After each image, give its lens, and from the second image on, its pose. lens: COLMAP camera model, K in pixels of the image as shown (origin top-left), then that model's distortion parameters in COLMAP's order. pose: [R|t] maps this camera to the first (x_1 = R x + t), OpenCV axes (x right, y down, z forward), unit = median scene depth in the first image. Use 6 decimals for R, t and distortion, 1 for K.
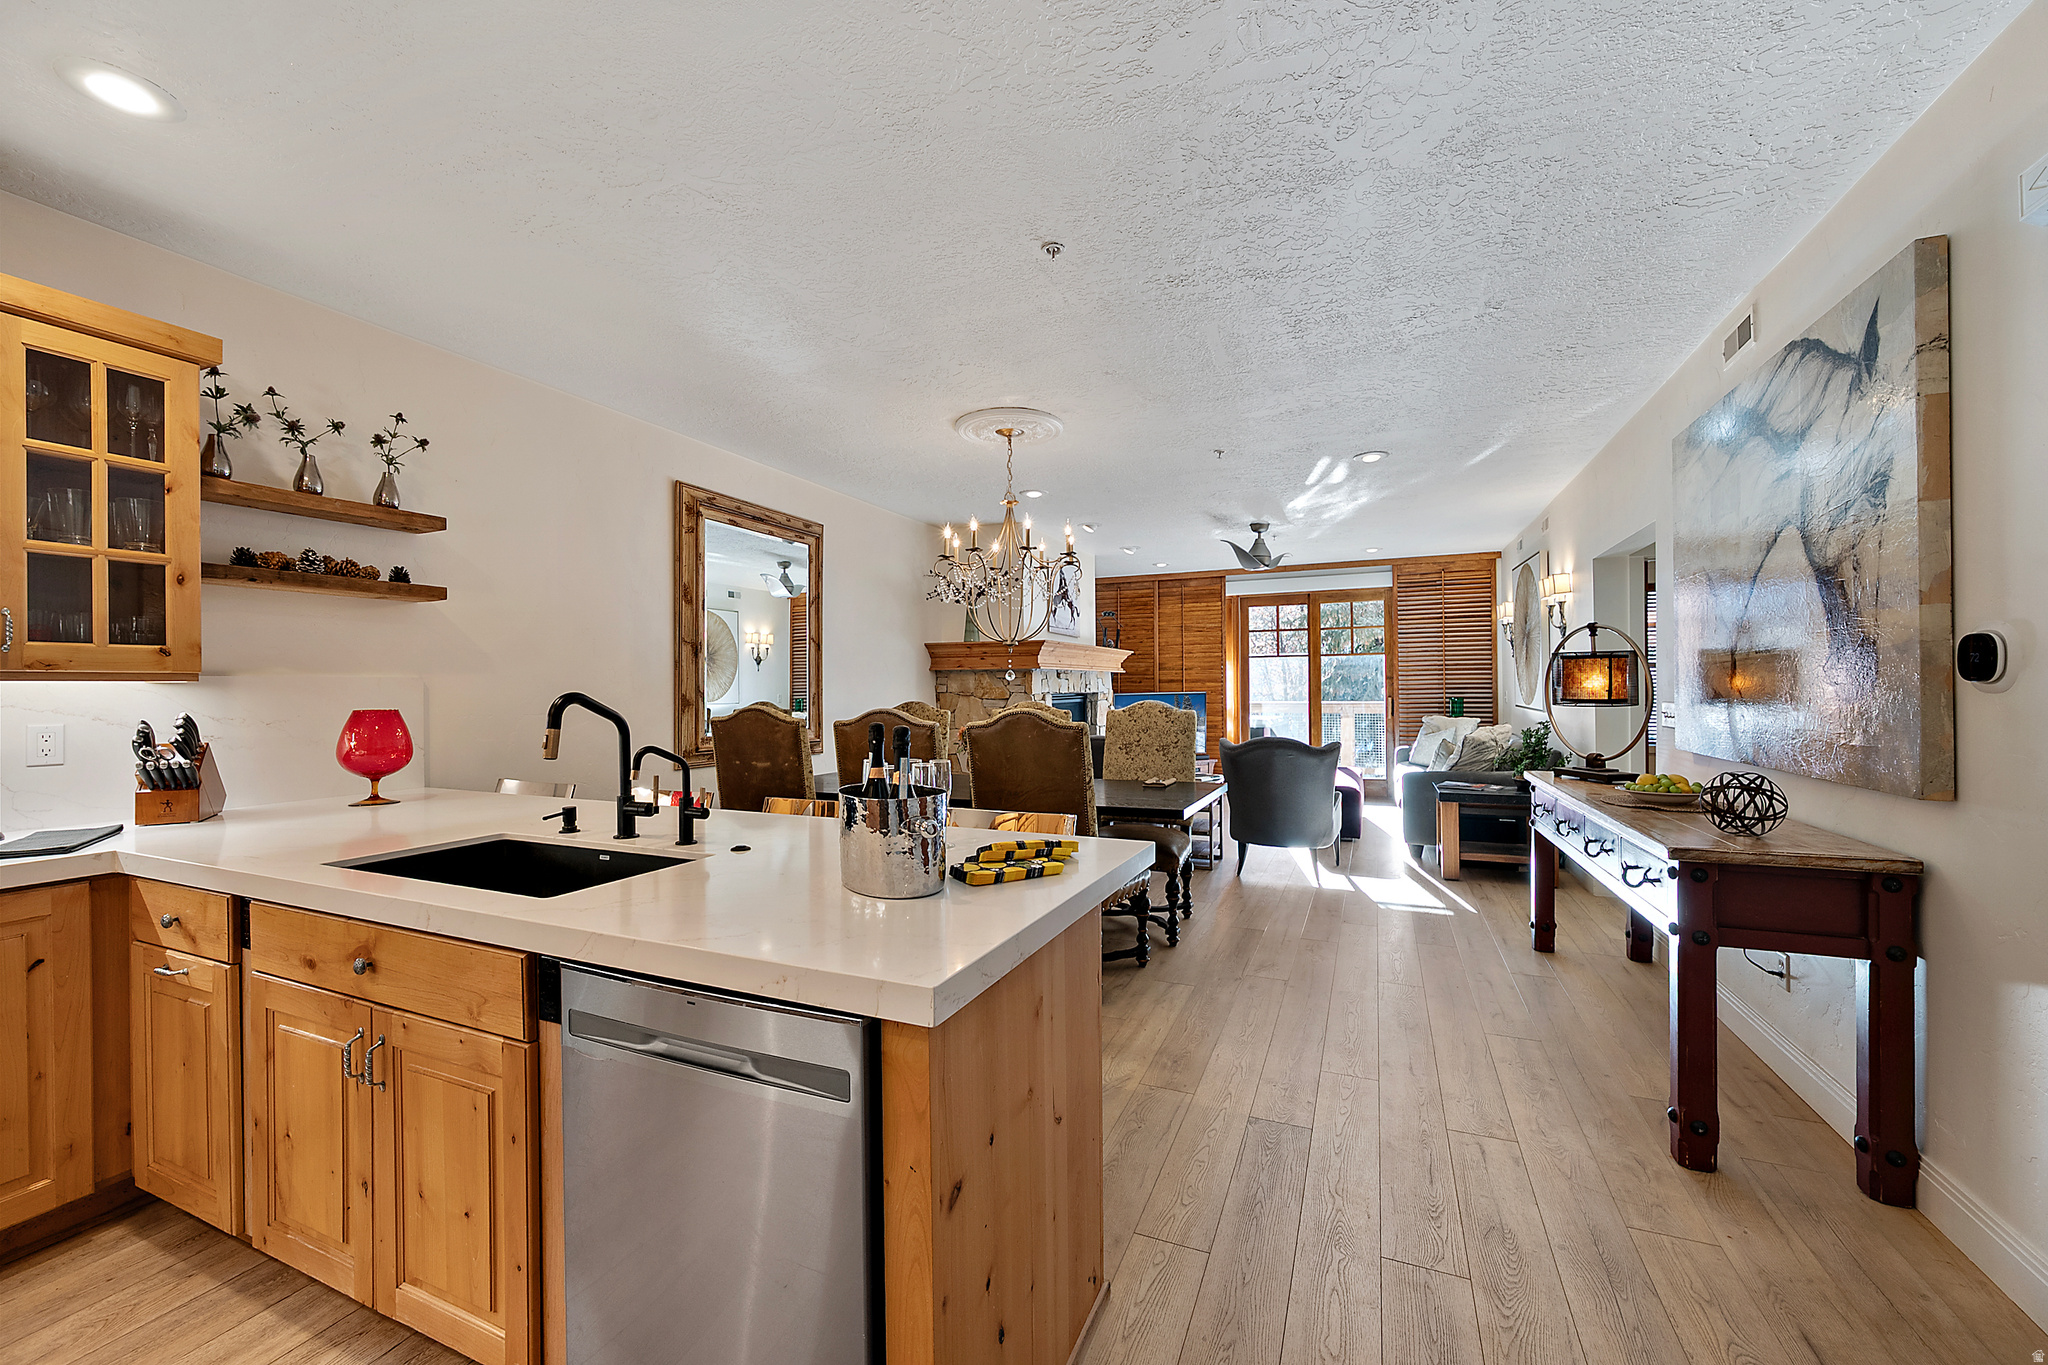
lens RADIAL K [[804.4, 0, 1028.5], [0, 804.4, 686.1], [0, 0, 1]] dist [-0.002522, 0.000631]
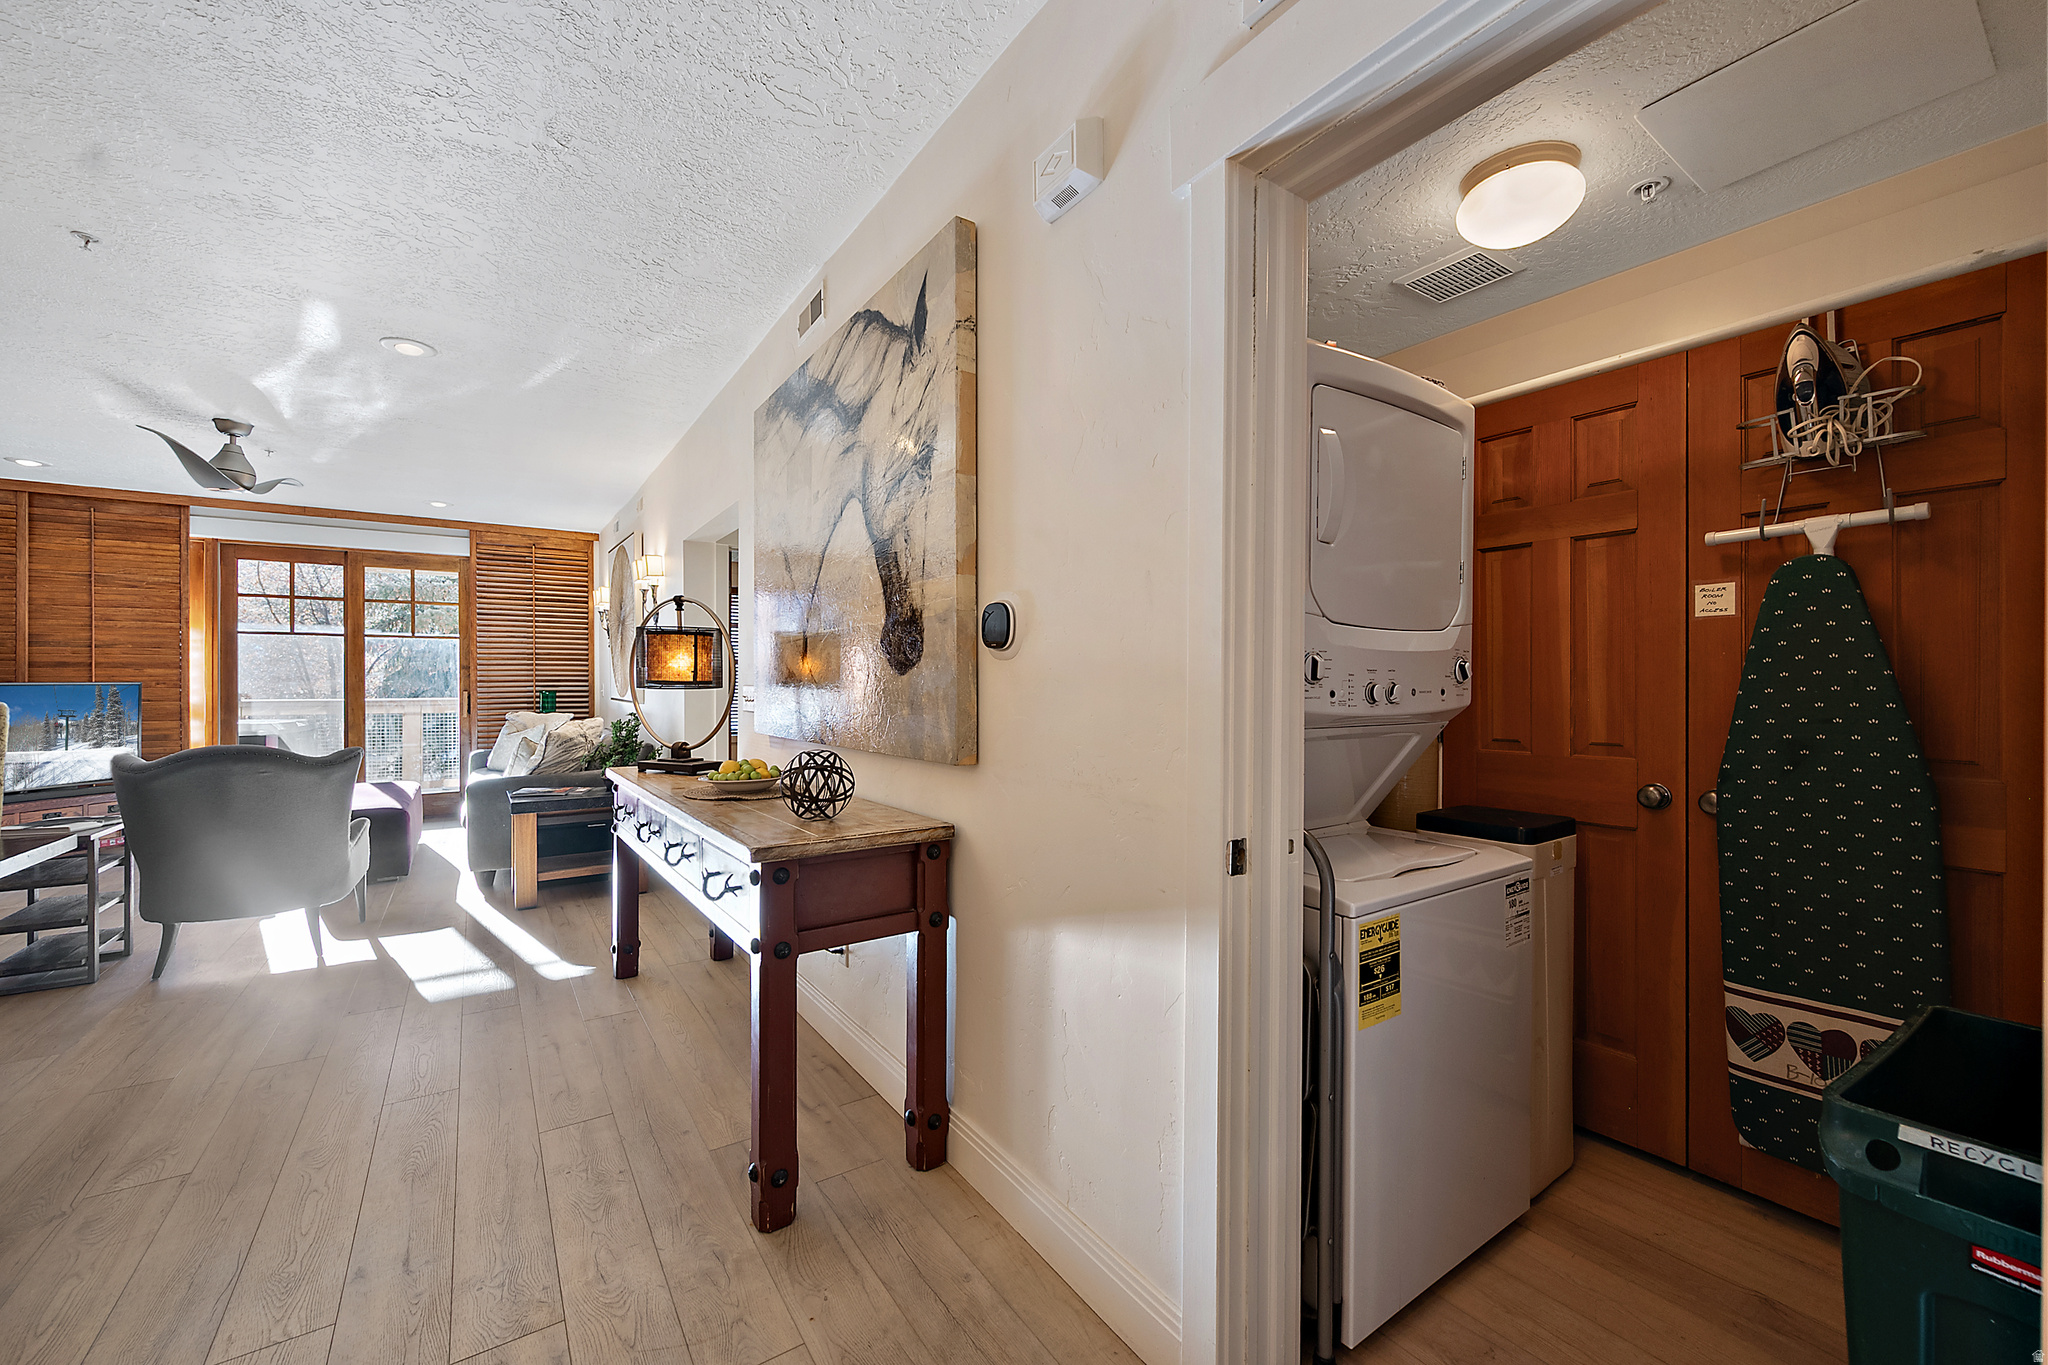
lens RADIAL K [[804.4, 0, 1020.8], [0, 804.4, 686.6], [0, 0, 1]] dist [-0.002522, 0.000631]
pose [[0.537672, 0.006177, 0.843131, 0.168589], [-0.005347, 0.999978, -0.003916, 0.025602], [-0.843137, -0.002403, 0.537694, 0.218916]]
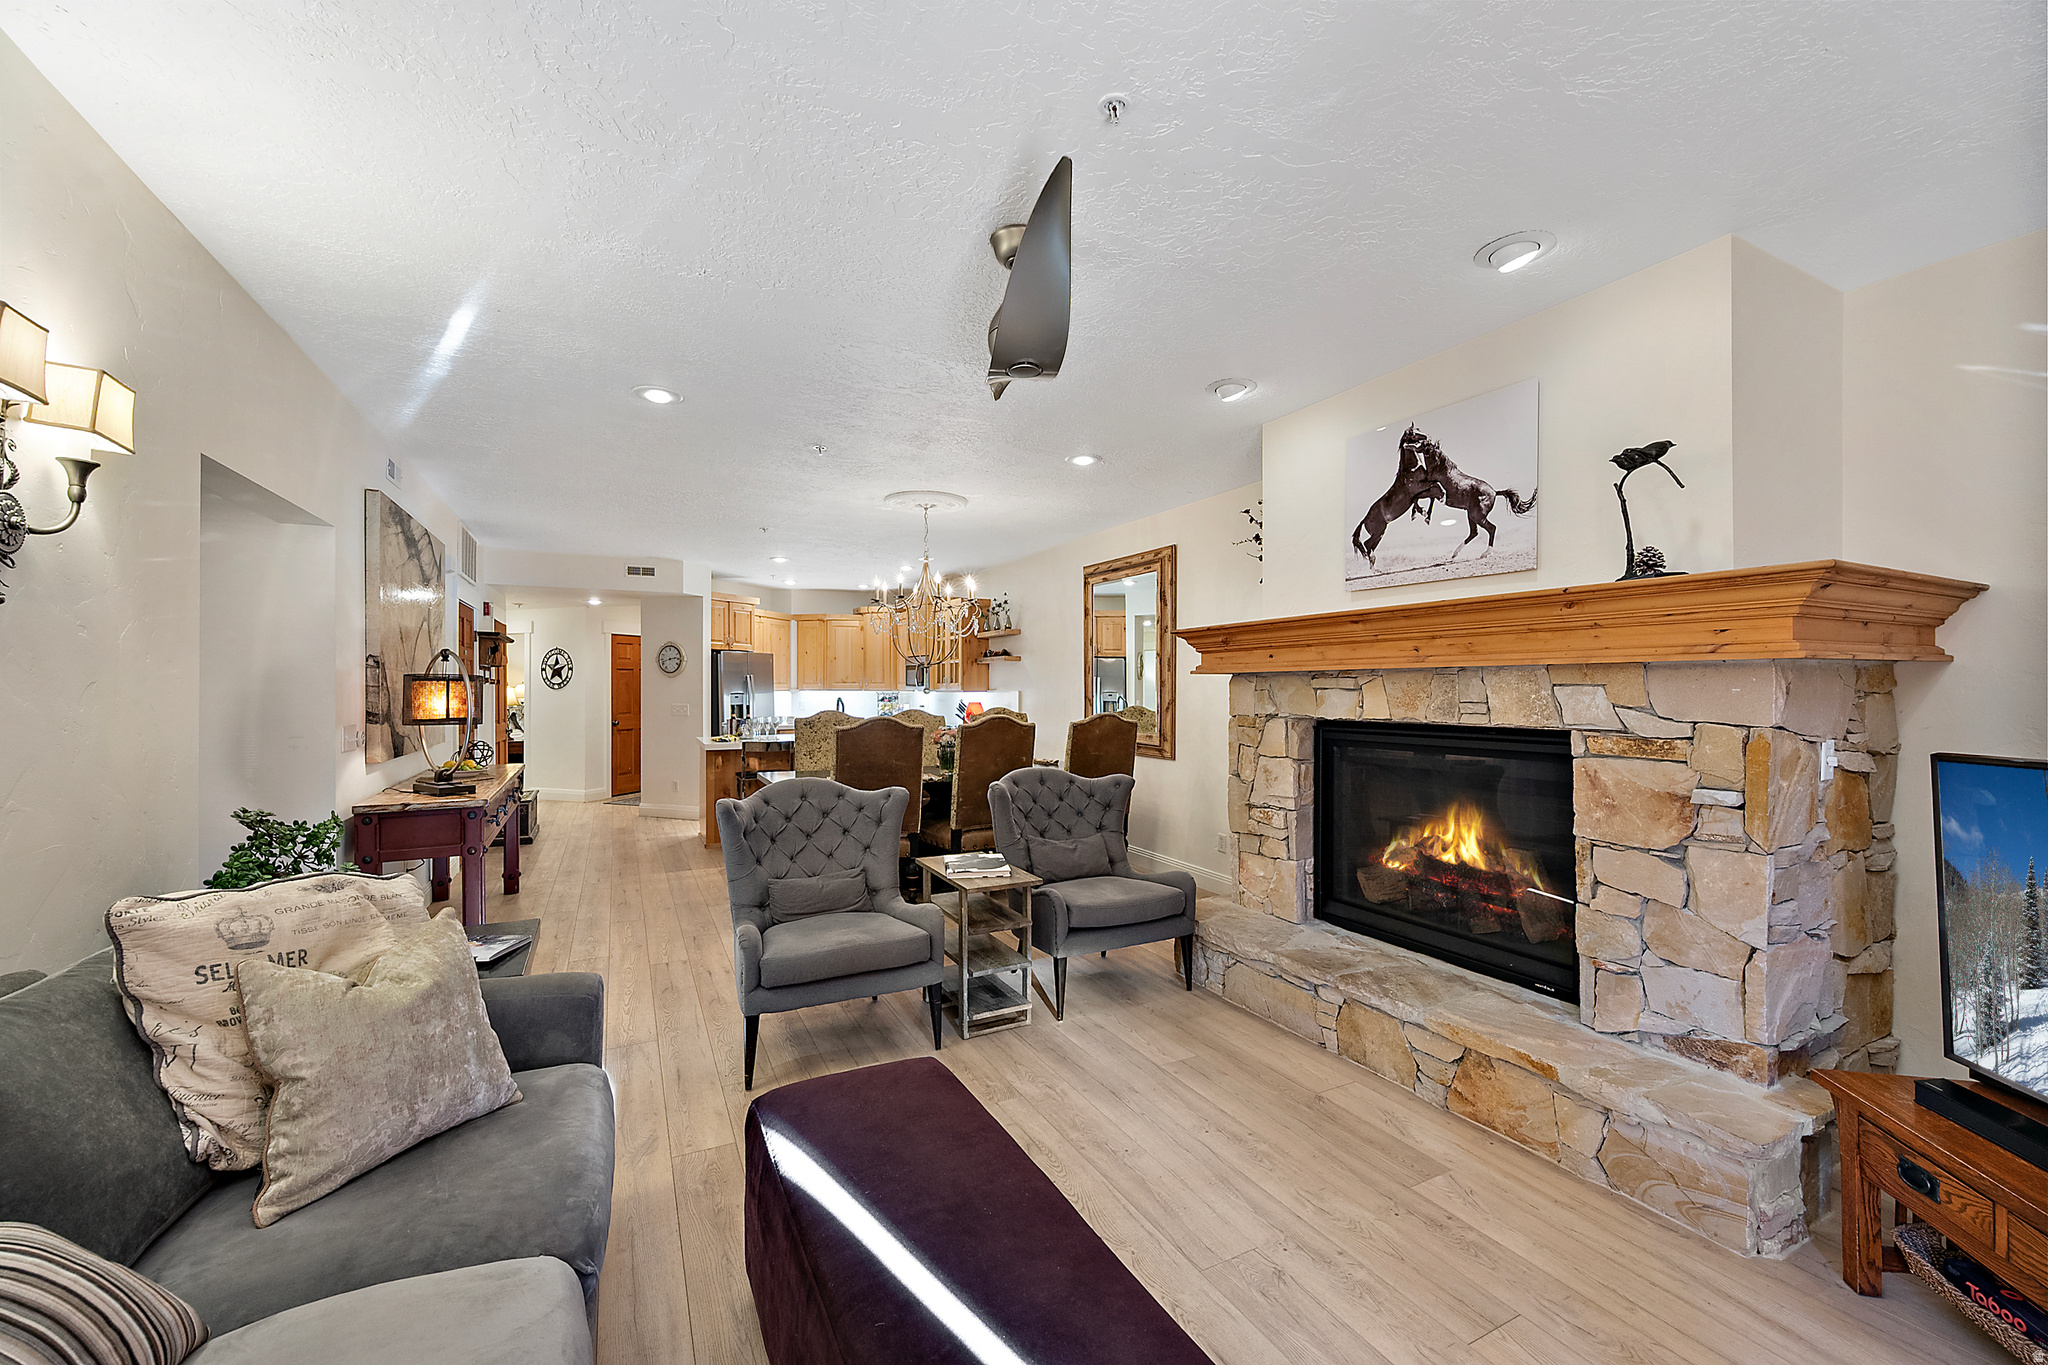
lens RADIAL K [[804.4, 0, 1018.8], [0, 804.4, 685.6], [0, 0, 1]] dist [-0.002522, 0.000631]
pose [[-0.645434, 0.003549, -0.763808, 1.118538], [0.005617, 0.999984, -0.000100, -0.025826], [0.763795, -0.004355, -0.645444, 2.486788]]
